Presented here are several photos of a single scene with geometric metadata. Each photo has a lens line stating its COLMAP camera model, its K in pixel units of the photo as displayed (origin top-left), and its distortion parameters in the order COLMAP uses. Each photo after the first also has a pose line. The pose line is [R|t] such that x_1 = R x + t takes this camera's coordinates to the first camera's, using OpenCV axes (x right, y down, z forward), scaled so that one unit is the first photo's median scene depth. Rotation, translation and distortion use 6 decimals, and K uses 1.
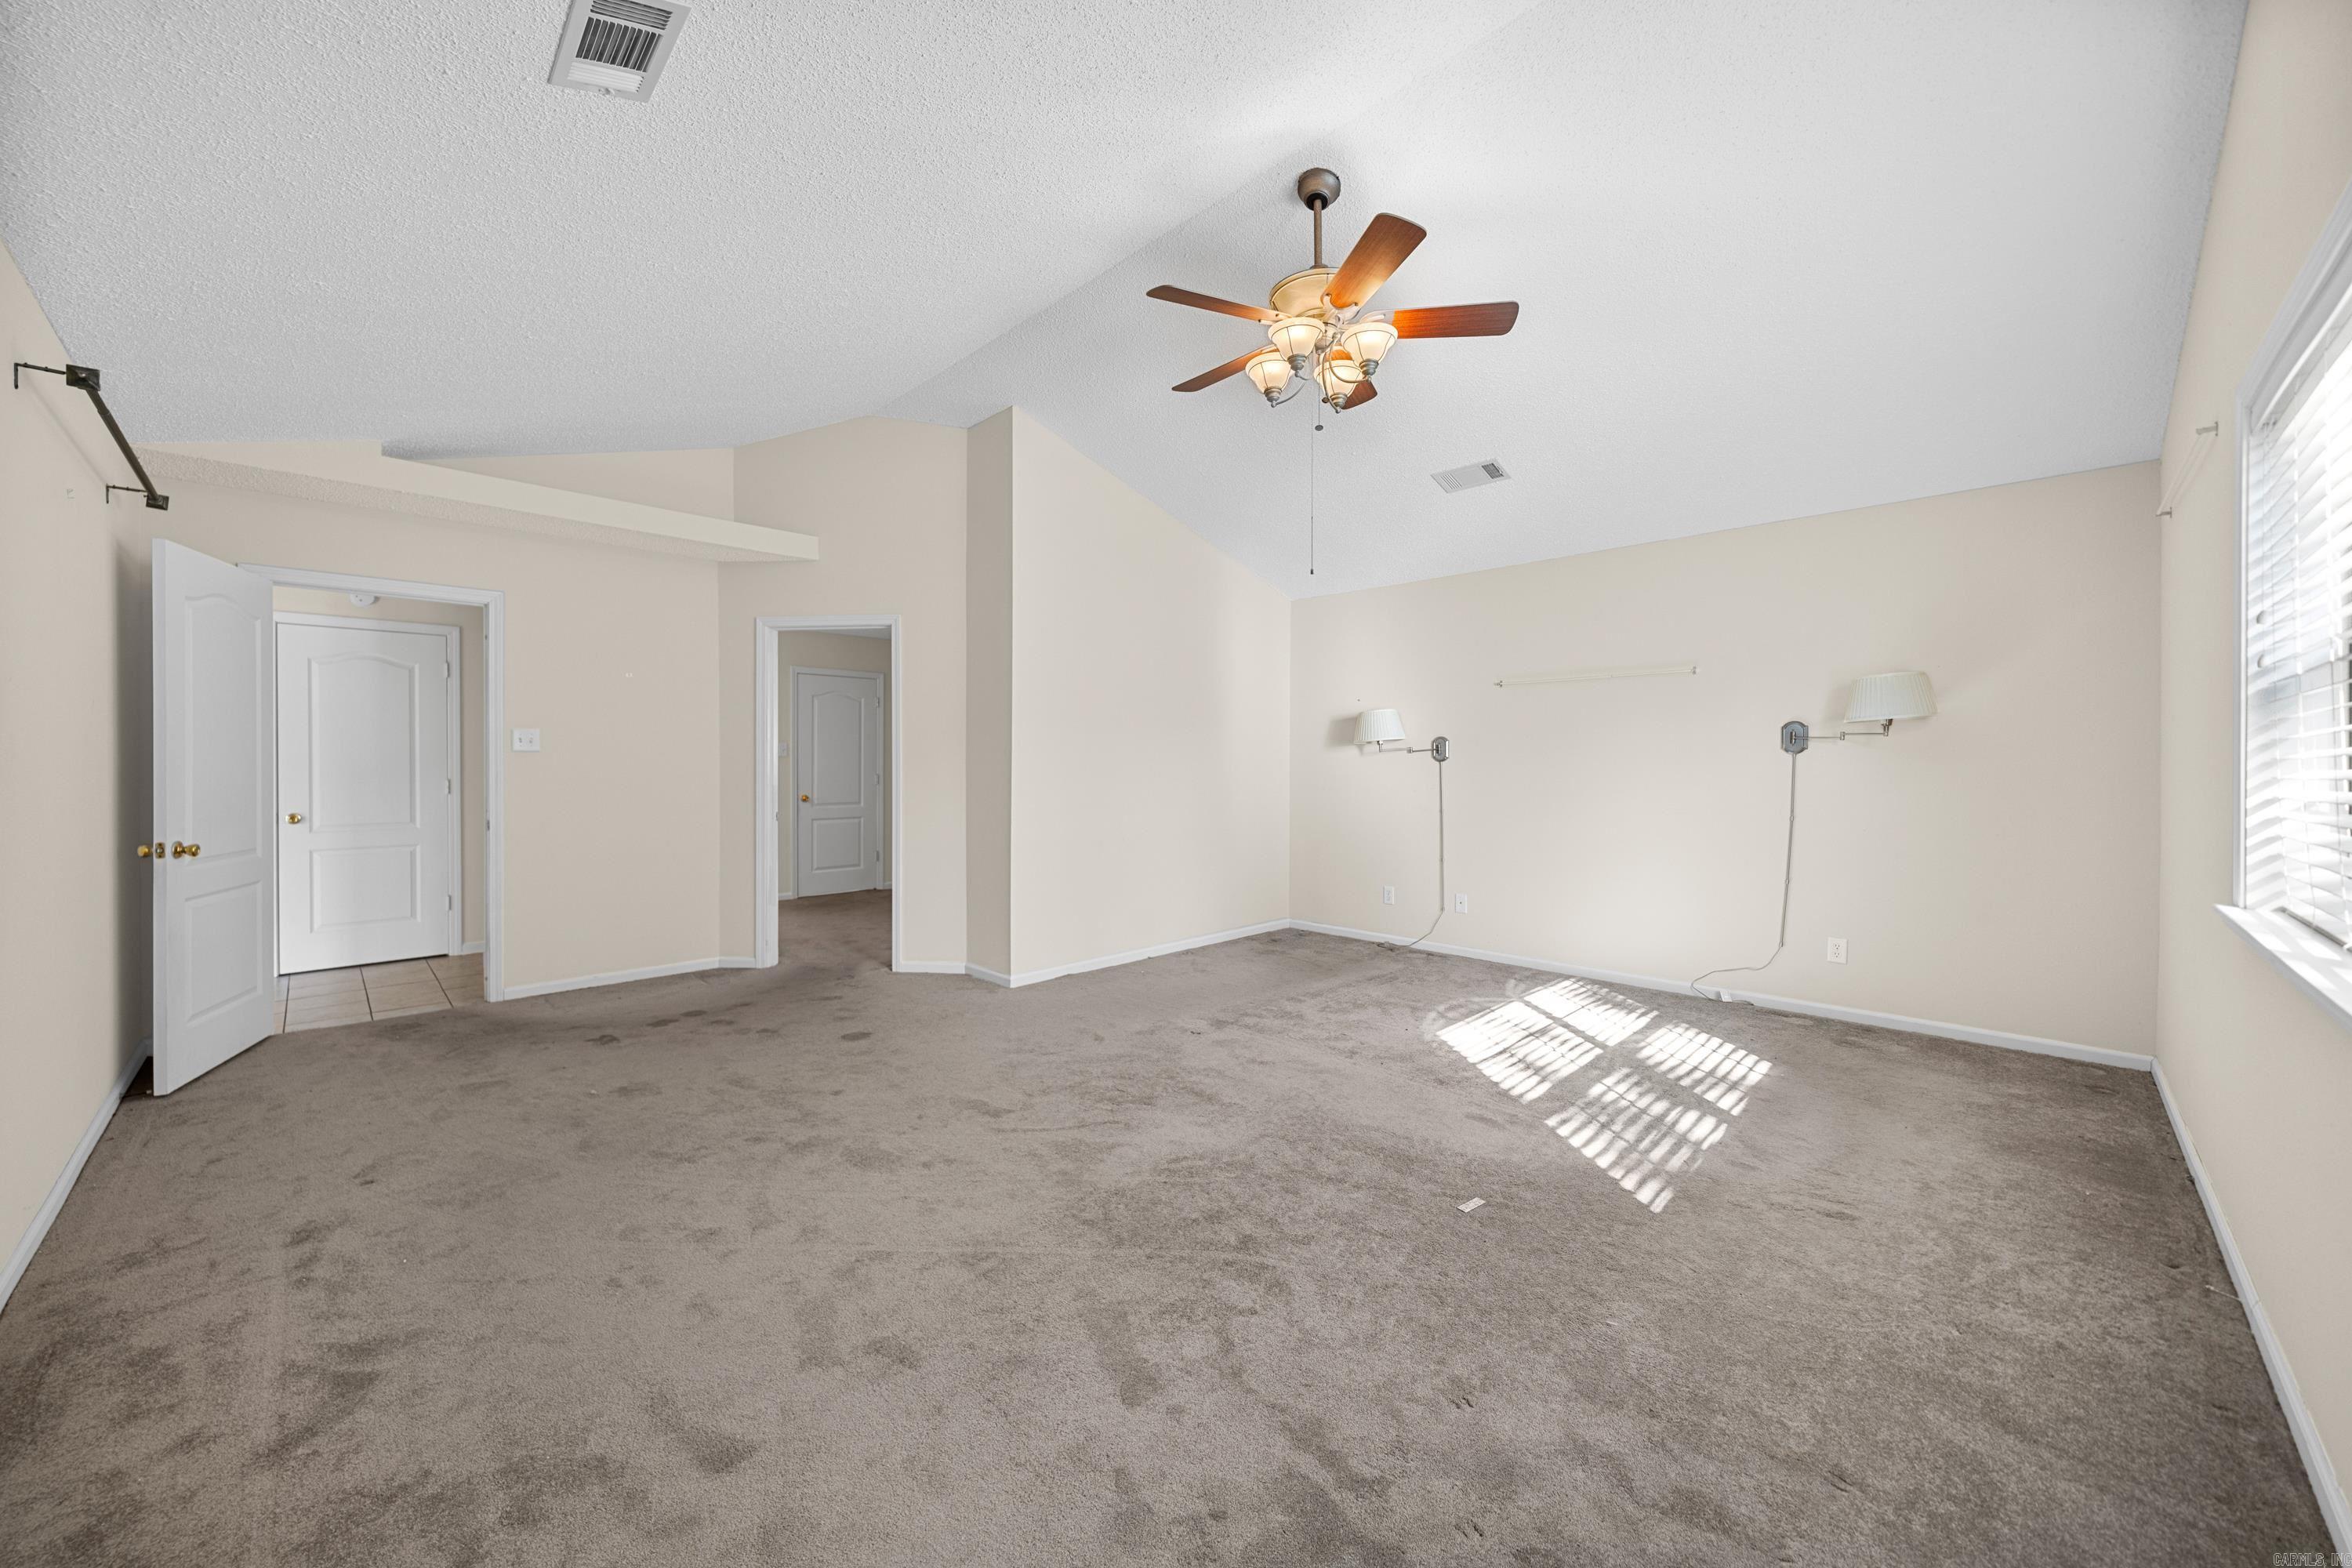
lens RADIAL K [[869.5, 0, 1155.1], [0, 869.5, 782.3], [0, 0, 1]] dist [-0.001961, -0.000190]
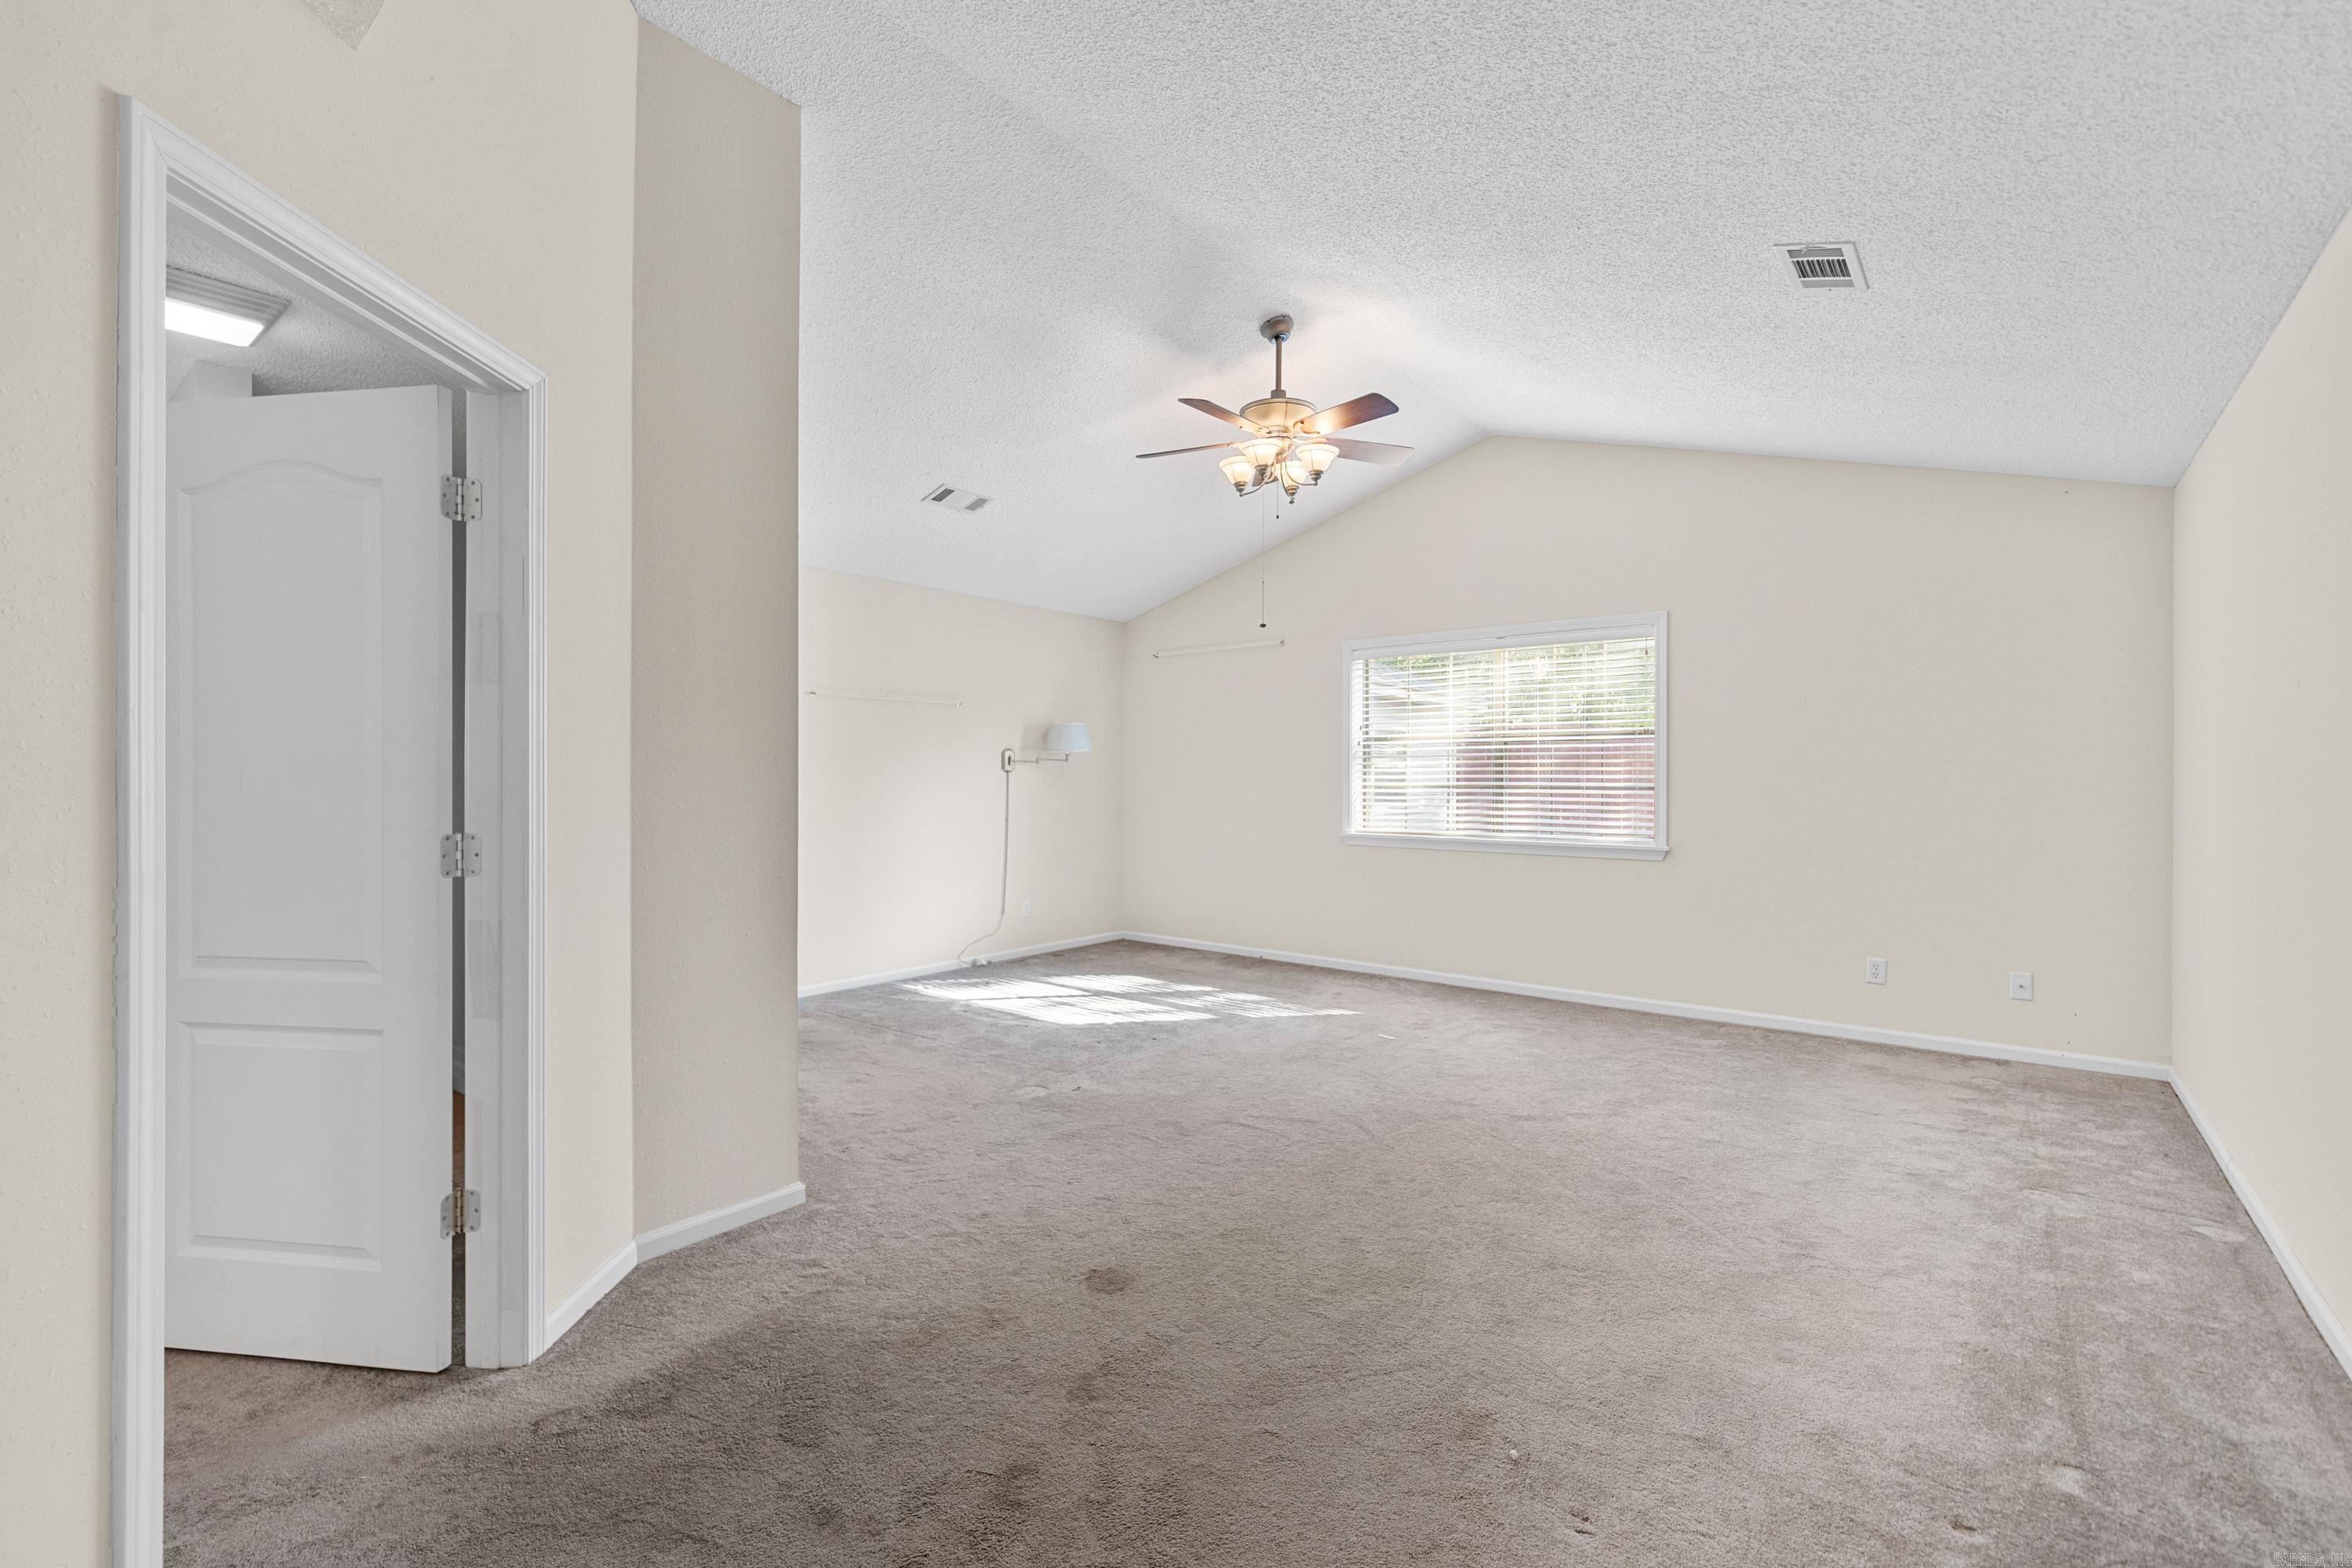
lens RADIAL K [[1021.9, 0, 1139.1], [0, 1021.9, 781.3], [0, 0, 1]] dist [0.026630, 0.000028]
pose [[-0.107759, -0.000997, 0.994177, -1.120480], [0.020536, 0.999784, 0.003228, -0.024202], [-0.993965, 0.020764, -0.107716, 1.191345]]
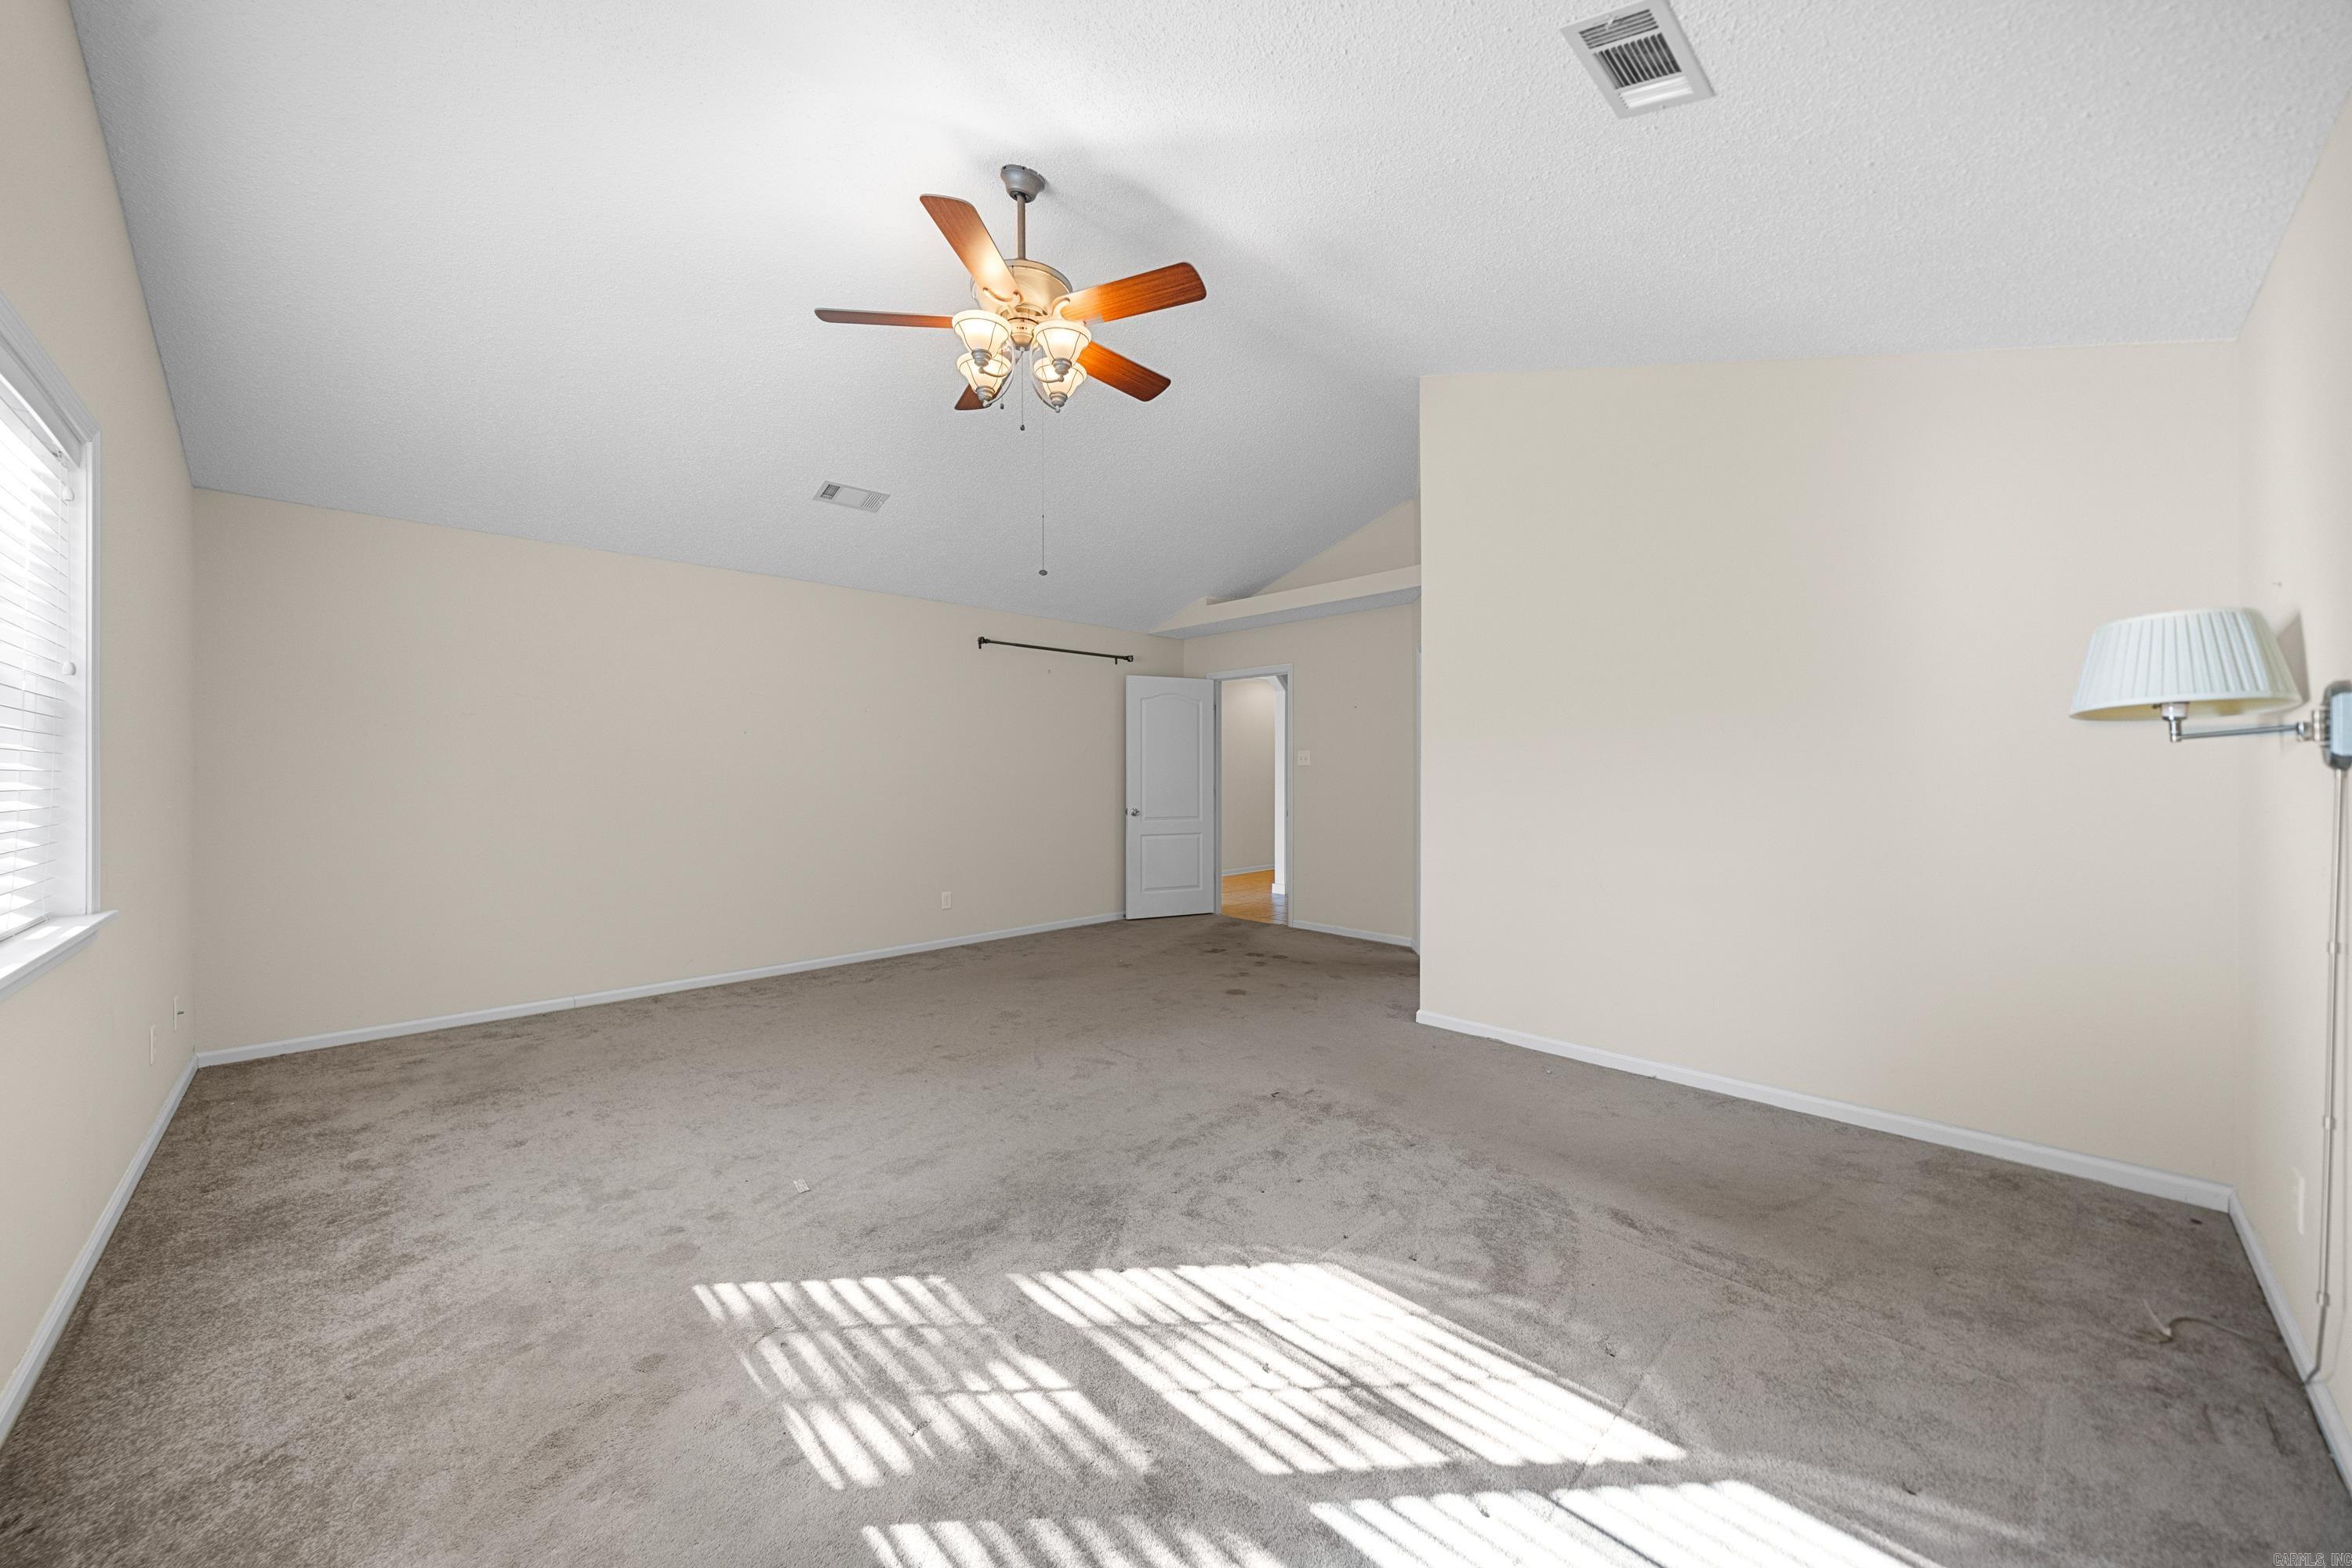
lens RADIAL K [[858.3, 0, 1162.6], [0, 858.3, 803.6], [0, 0, 1]] dist [0.001121, 0.000055]
pose [[-0.020728, 0.033538, -0.999222, 0.975337], [-0.026228, 0.999075, 0.034077, -0.019925], [0.999441, 0.026914, -0.019829, 1.018689]]
